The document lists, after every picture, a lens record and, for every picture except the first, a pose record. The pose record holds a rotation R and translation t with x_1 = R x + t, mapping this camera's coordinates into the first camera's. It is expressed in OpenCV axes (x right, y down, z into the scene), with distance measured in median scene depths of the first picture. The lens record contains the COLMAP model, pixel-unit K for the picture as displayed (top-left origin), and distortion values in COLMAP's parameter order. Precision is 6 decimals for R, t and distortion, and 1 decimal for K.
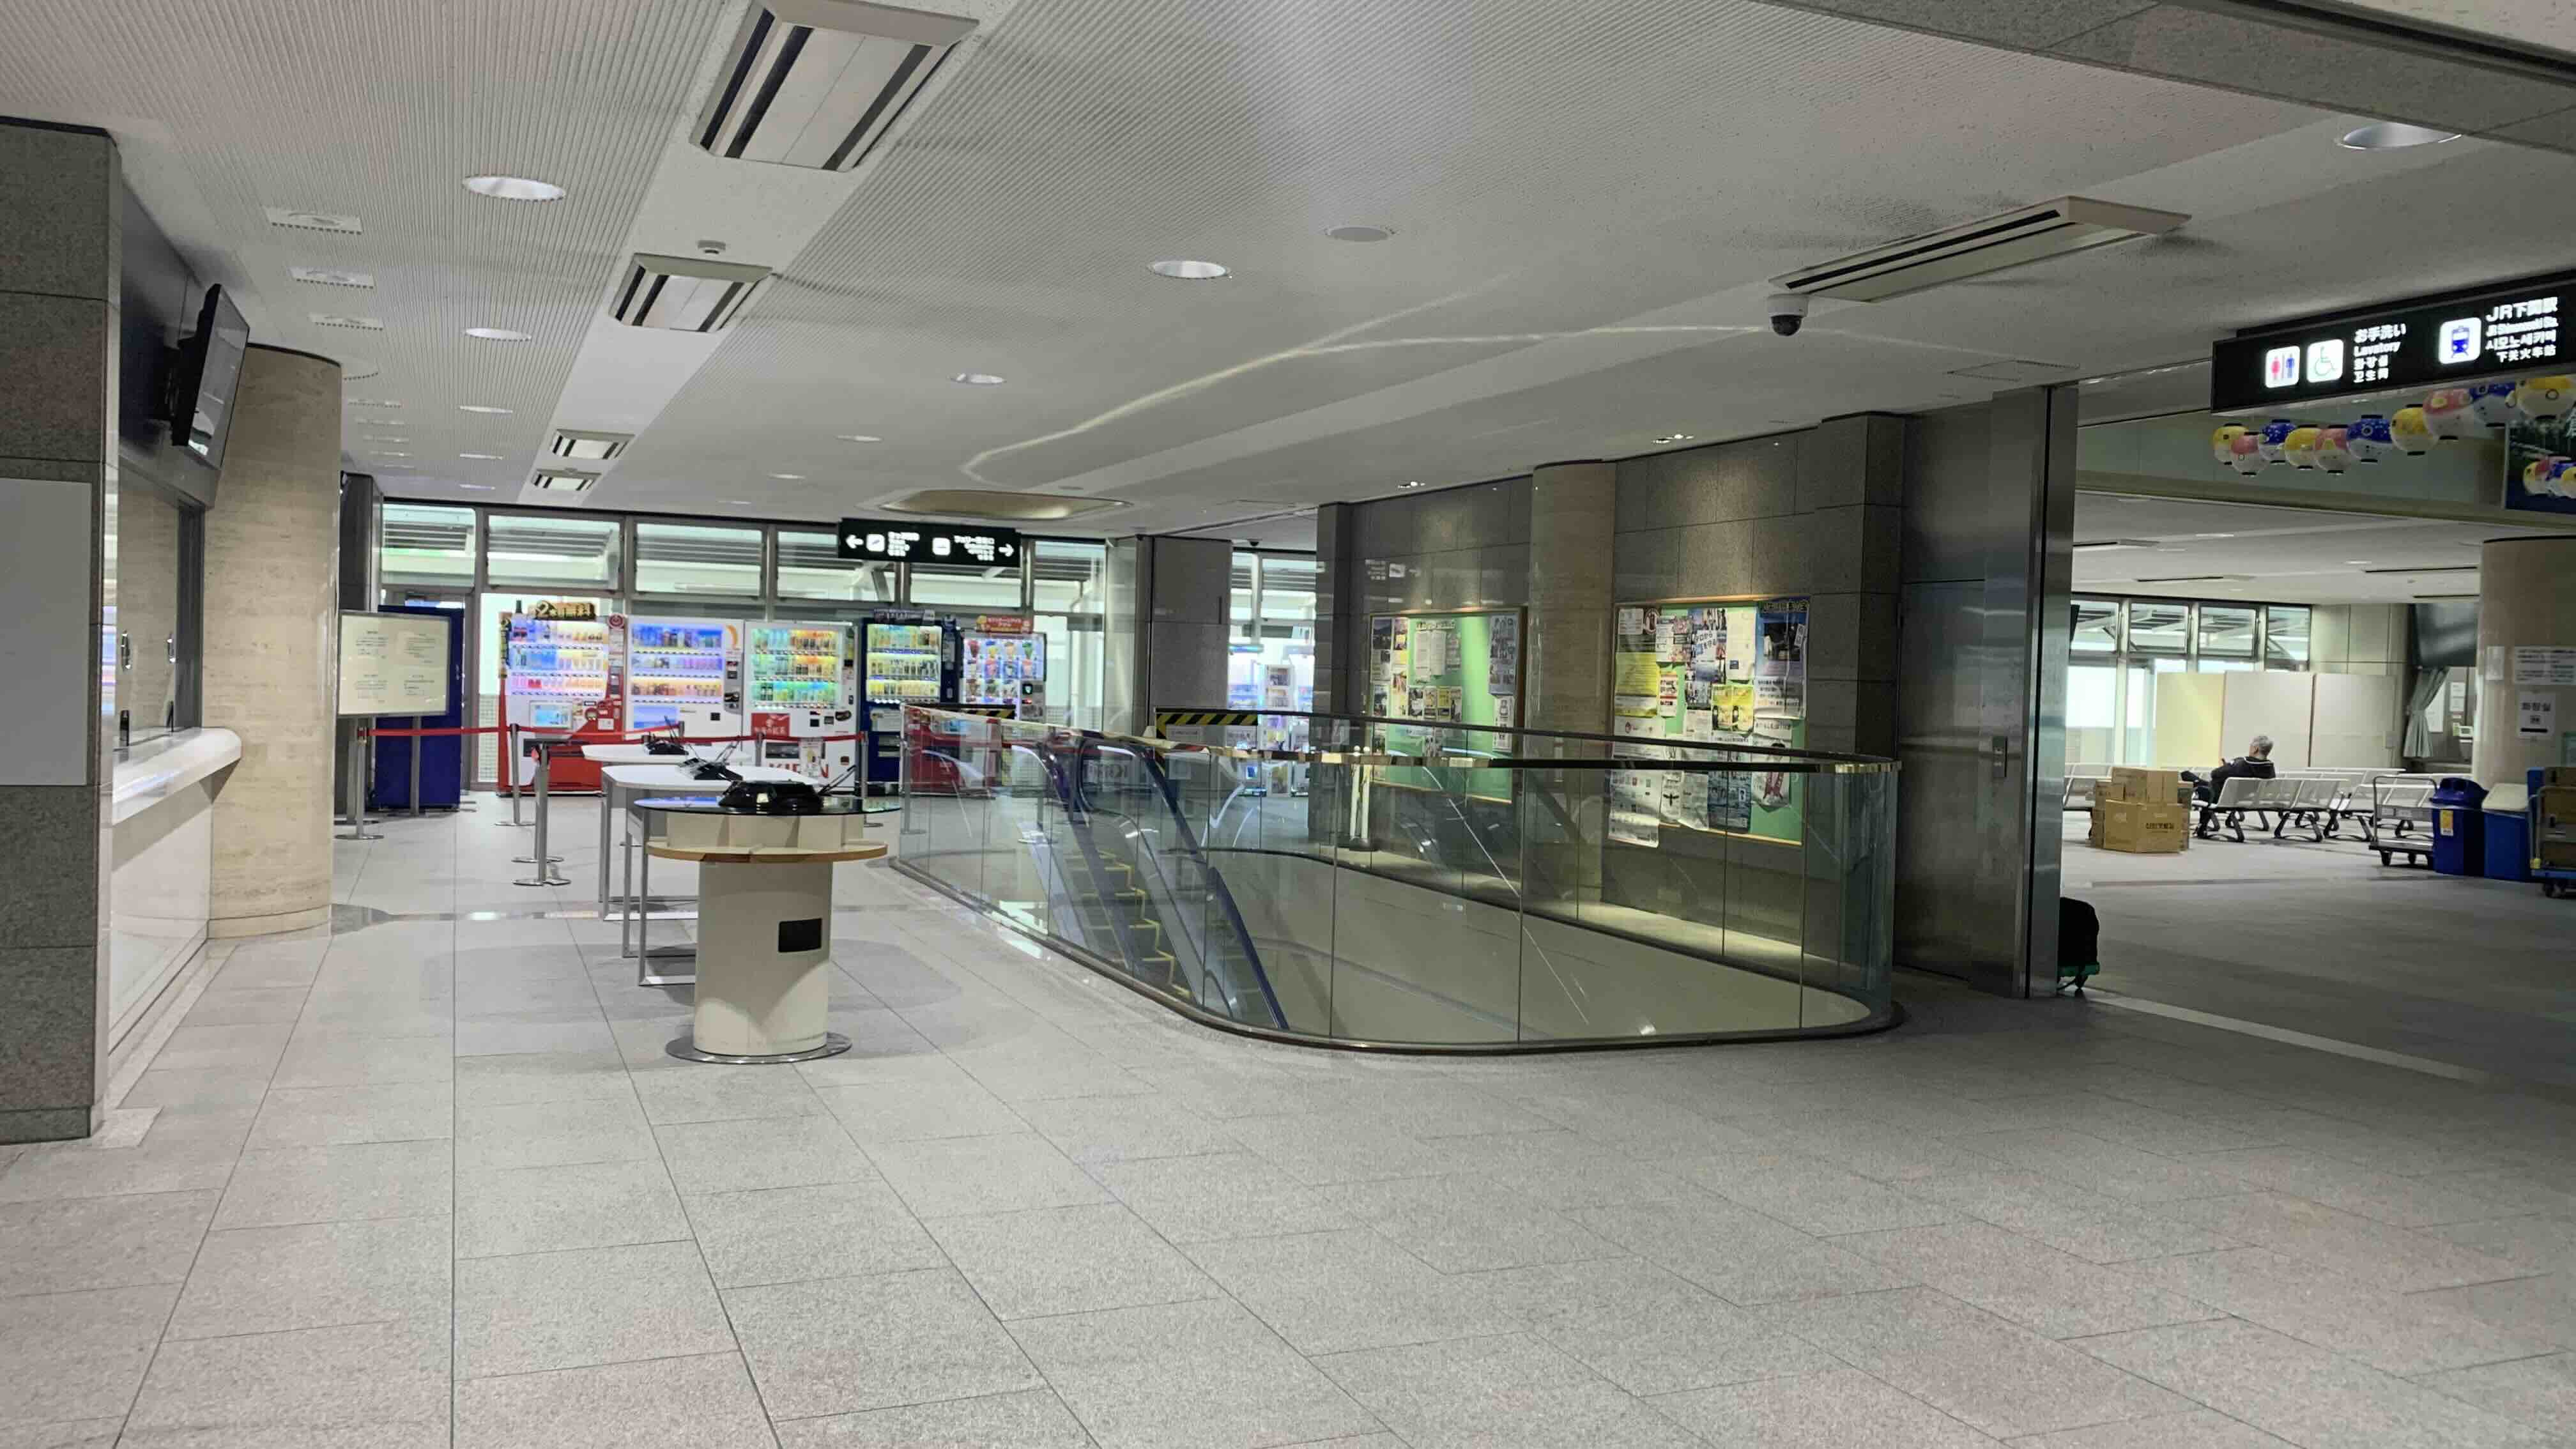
lens RADIAL K [[1995.7, 0, 1288.0], [0, 1995.7, 724.5], [0, 0, 1]] dist [-0.032247, -0.004235]
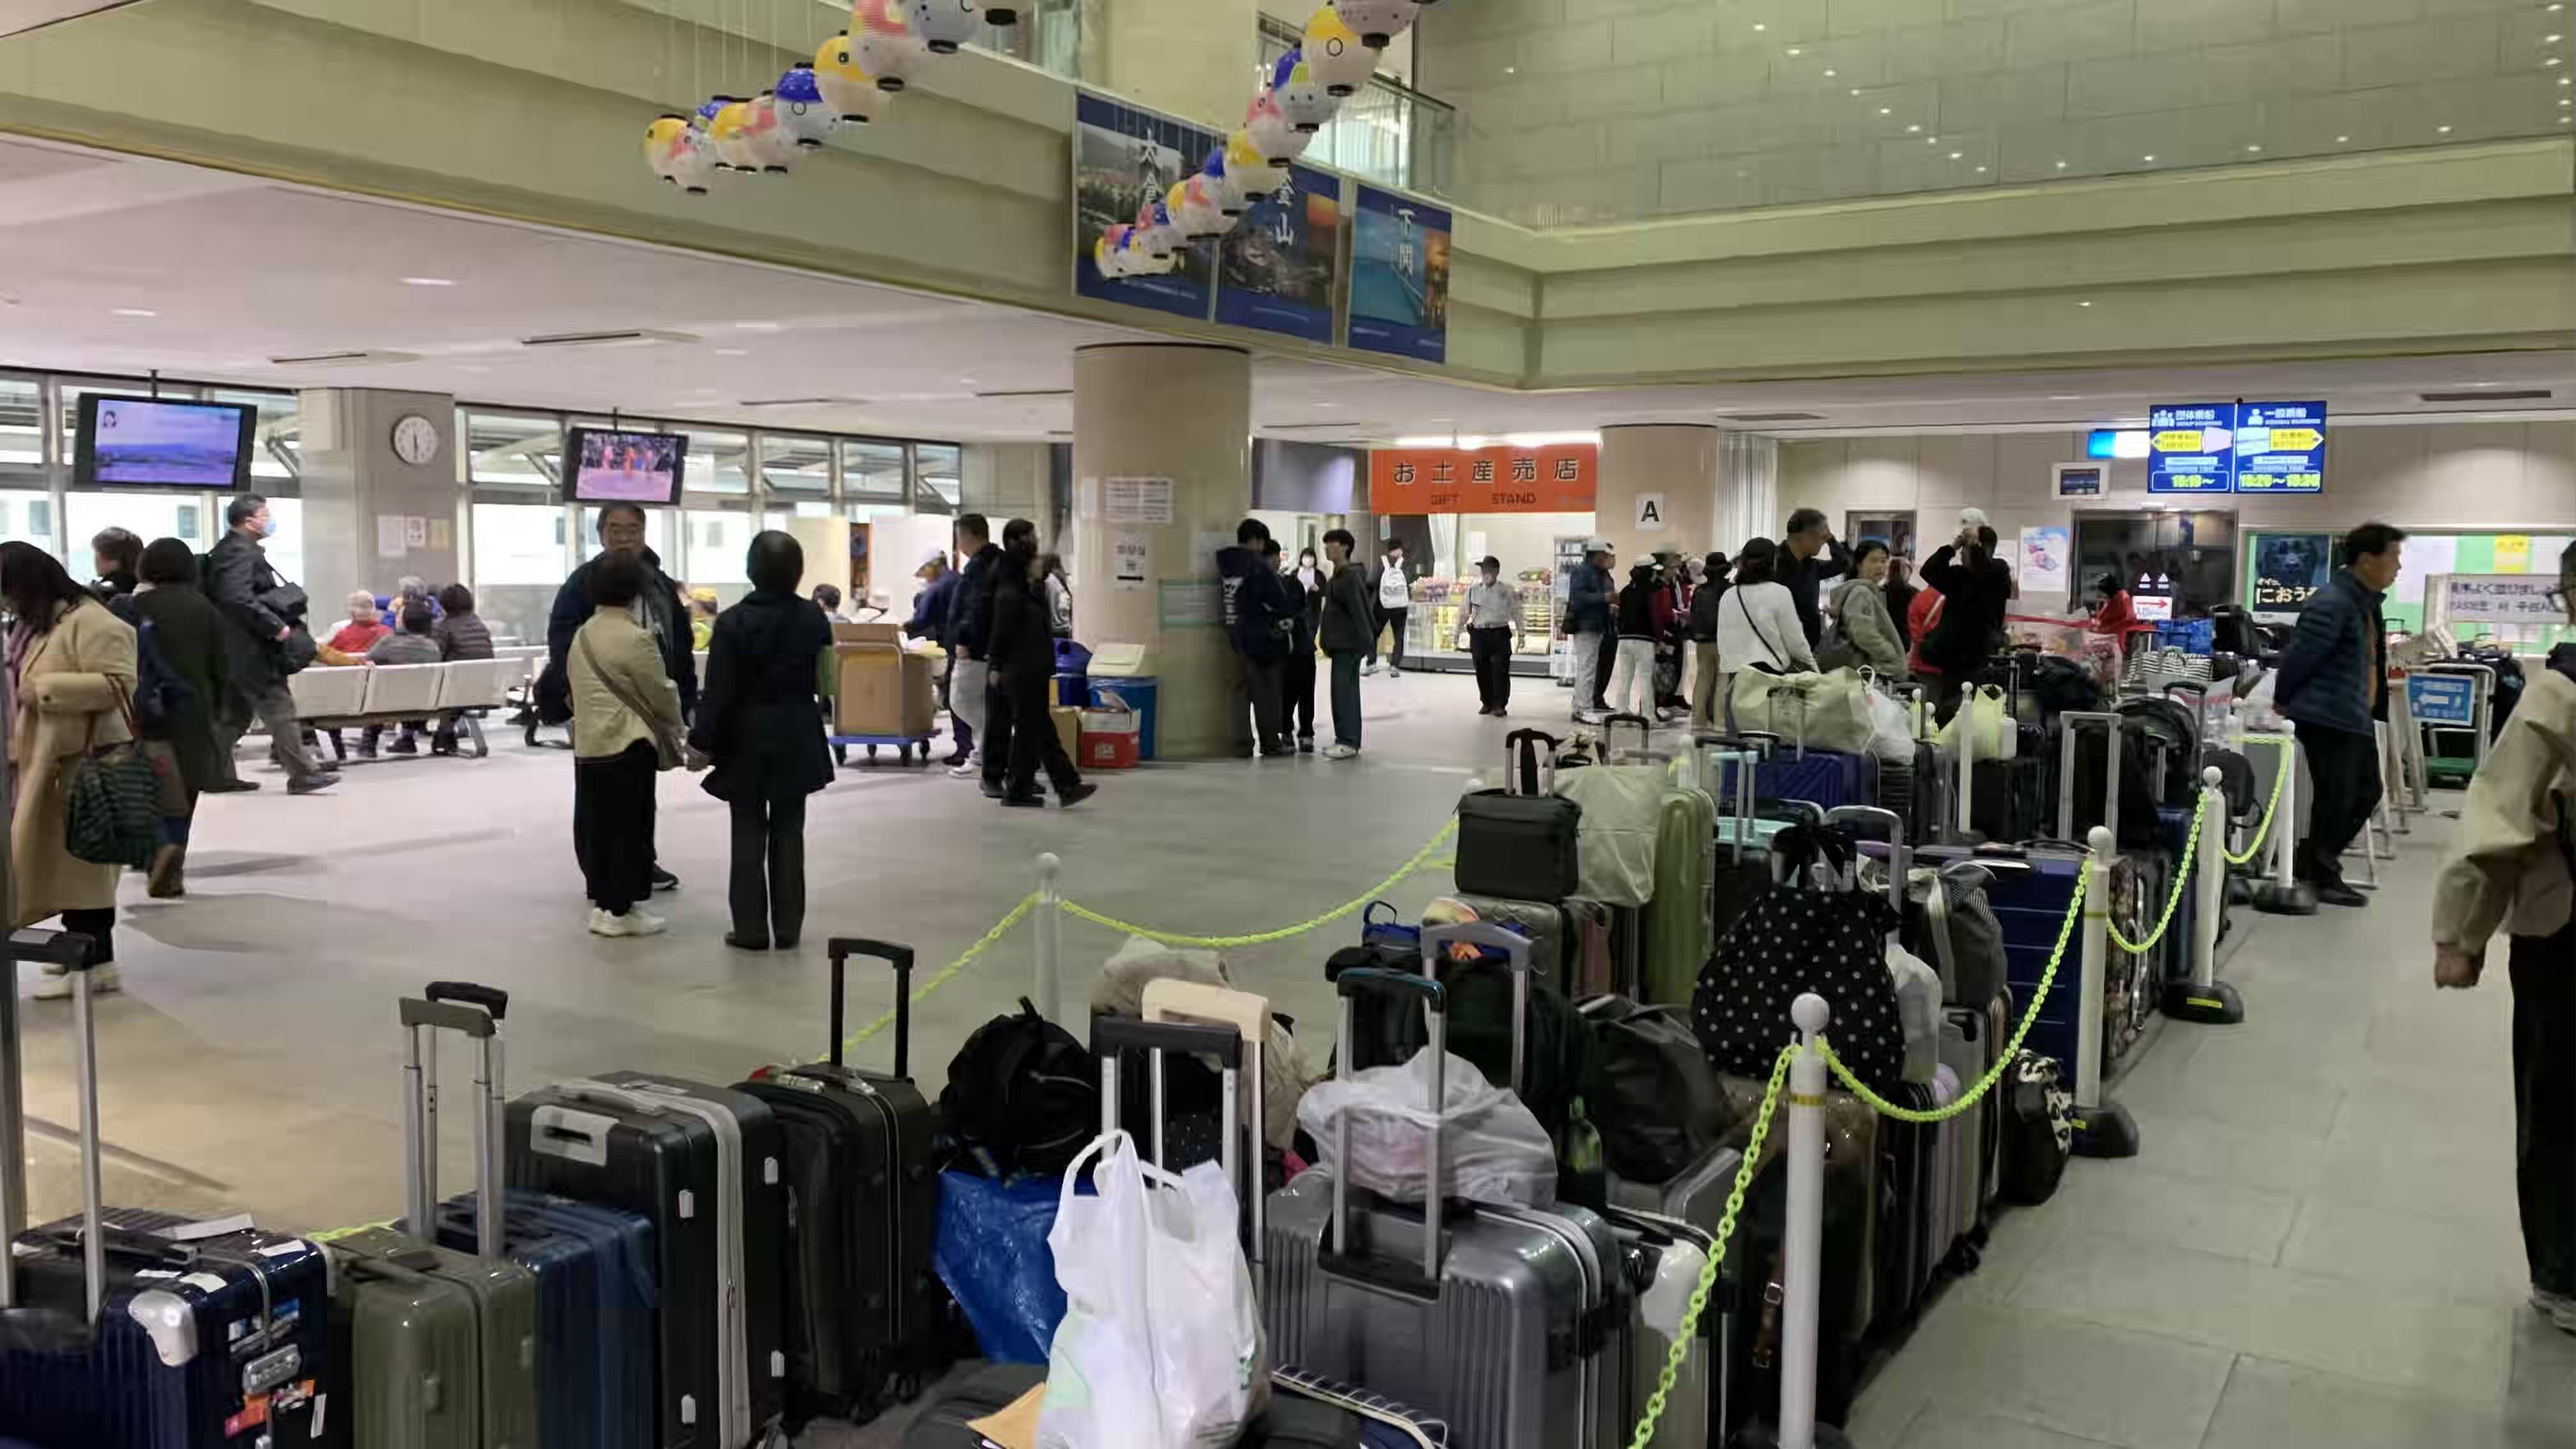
lens RADIAL K [[1899.9, 0, 1288.0], [0, 1899.9, 724.5], [0, 0, 1]] dist [0.051511, -0.066027]
pose [[0.818876, -0.069094, 0.569796, 0.133350], [0.023838, 0.995965, 0.086514, -0.002027], [-0.573475, -0.057261, 0.817220, 0.177384]]
